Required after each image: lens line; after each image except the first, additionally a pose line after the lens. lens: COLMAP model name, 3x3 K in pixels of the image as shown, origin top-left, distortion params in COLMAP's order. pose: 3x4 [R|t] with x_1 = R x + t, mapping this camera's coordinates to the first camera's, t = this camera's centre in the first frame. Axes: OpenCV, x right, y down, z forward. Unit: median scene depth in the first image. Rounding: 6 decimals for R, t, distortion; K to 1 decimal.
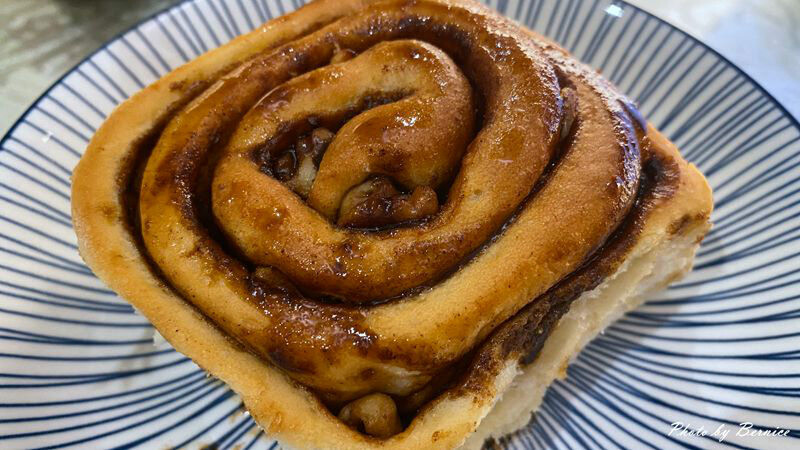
lens RADIAL K [[635.2, 0, 400.0], [0, 635.2, 225.1], [0, 0, 1]] dist [-0.011136, 0.014596]
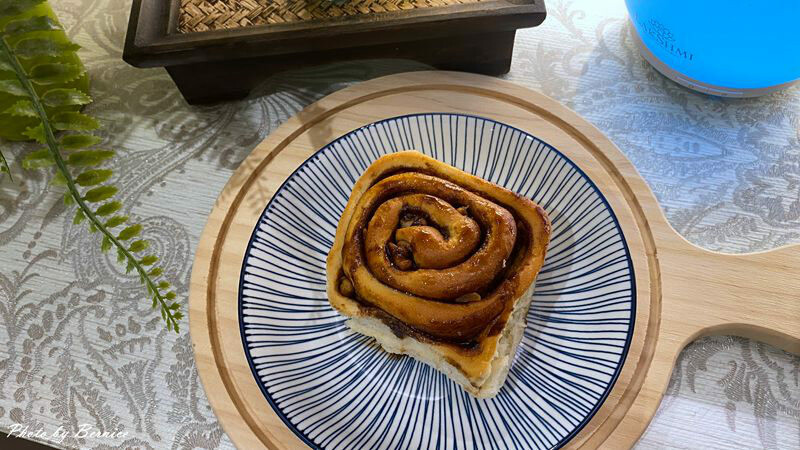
lens RADIAL K [[635.2, 0, 401.8], [0, 635.2, 224.6], [0, 0, 1]] dist [-0.011136, 0.014596]
pose [[0.362546, 0.825561, -0.432446, 1.071104], [-0.728823, 0.540345, 0.420528, -1.266225], [0.580842, 0.162716, 0.797588, -1.247642]]
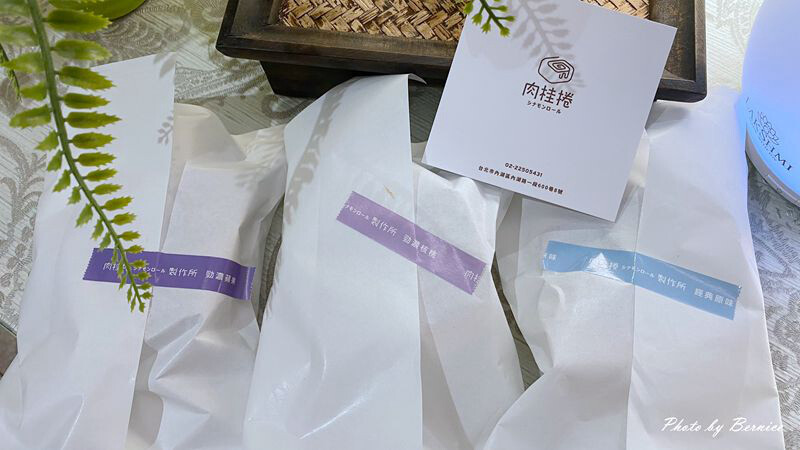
lens RADIAL K [[633.5, 0, 397.6], [0, 633.5, 225.2], [0, 0, 1]] dist [-0.007625, 0.007416]
pose [[0.047166, 0.943415, -0.328243, 0.609342], [-0.812390, 0.227431, 0.536933, -1.468877], [0.581203, 0.241336, 0.777148, -1.100238]]
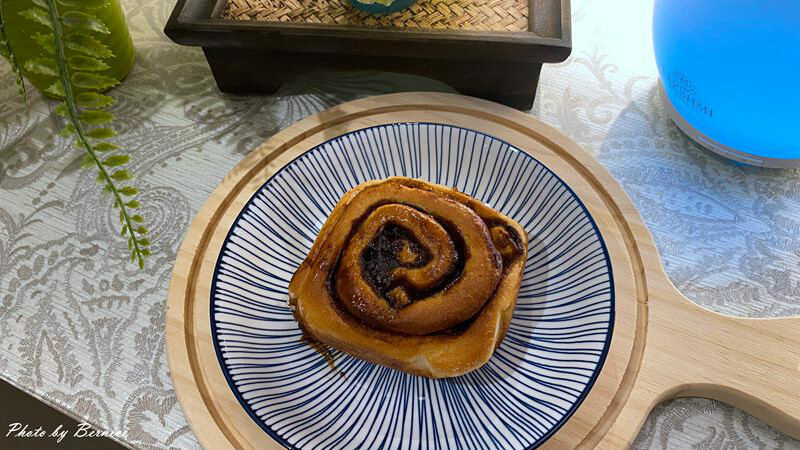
lens RADIAL K [[635.2, 0, 401.1], [0, 635.2, 224.7], [0, 0, 1]] dist [-0.011136, 0.014596]
pose [[0.188093, 0.821899, -0.537684, 1.379965], [-0.791286, 0.451110, 0.412754, -1.271205], [0.581796, 0.347825, 0.735208, -1.037799]]
